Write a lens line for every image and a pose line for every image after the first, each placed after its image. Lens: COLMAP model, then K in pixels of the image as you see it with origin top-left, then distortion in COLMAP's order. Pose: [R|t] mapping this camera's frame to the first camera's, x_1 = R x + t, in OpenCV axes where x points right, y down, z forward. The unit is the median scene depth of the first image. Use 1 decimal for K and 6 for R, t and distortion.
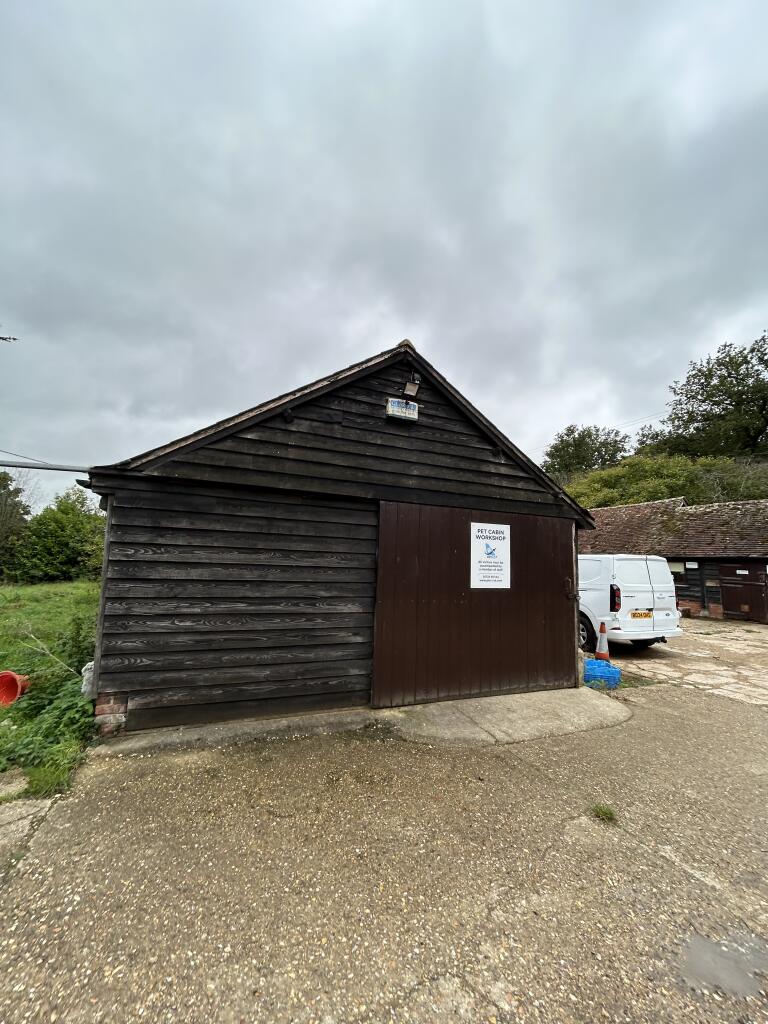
lens RADIAL K [[413.5, 0, 385.7], [0, 413.5, 509.7], [0, 0, 1]] dist [0.002941, 0.000177]
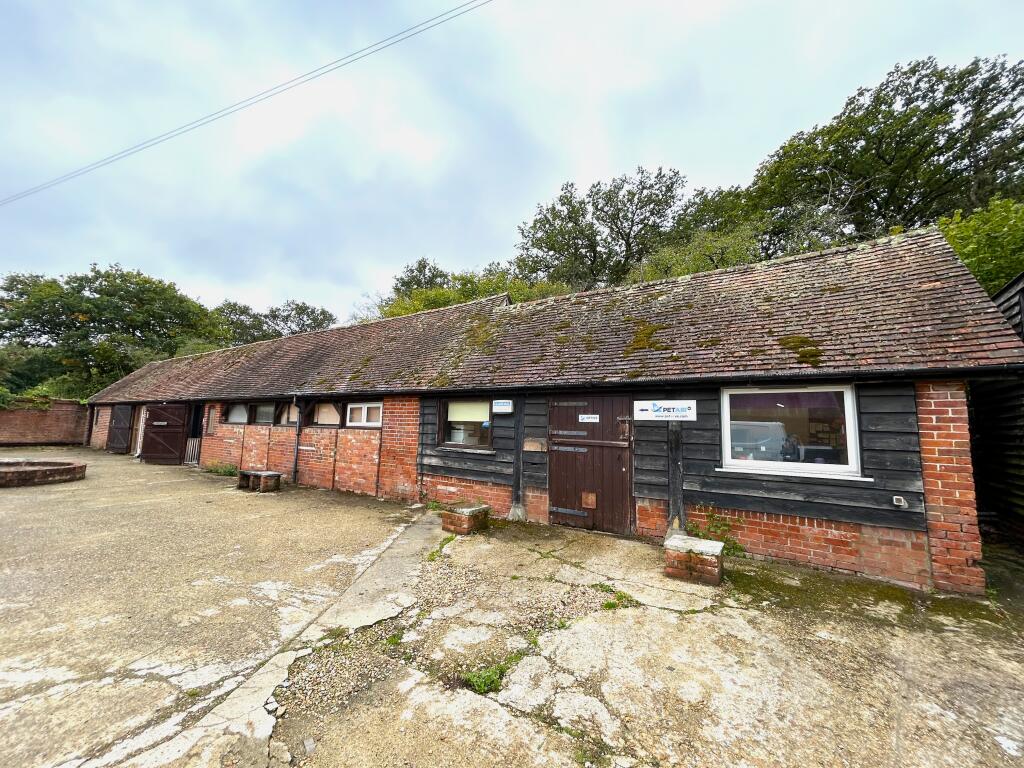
lens RADIAL K [[413.5, 0, 513.1], [0, 413.5, 381.4], [0, 0, 1]] dist [0.002941, 0.000177]
pose [[0.833423, 0.044720, 0.550824, 0.489379], [-0.058038, 0.998291, 0.006766, 0.101244], [-0.549580, -0.037608, 0.834594, 0.605362]]
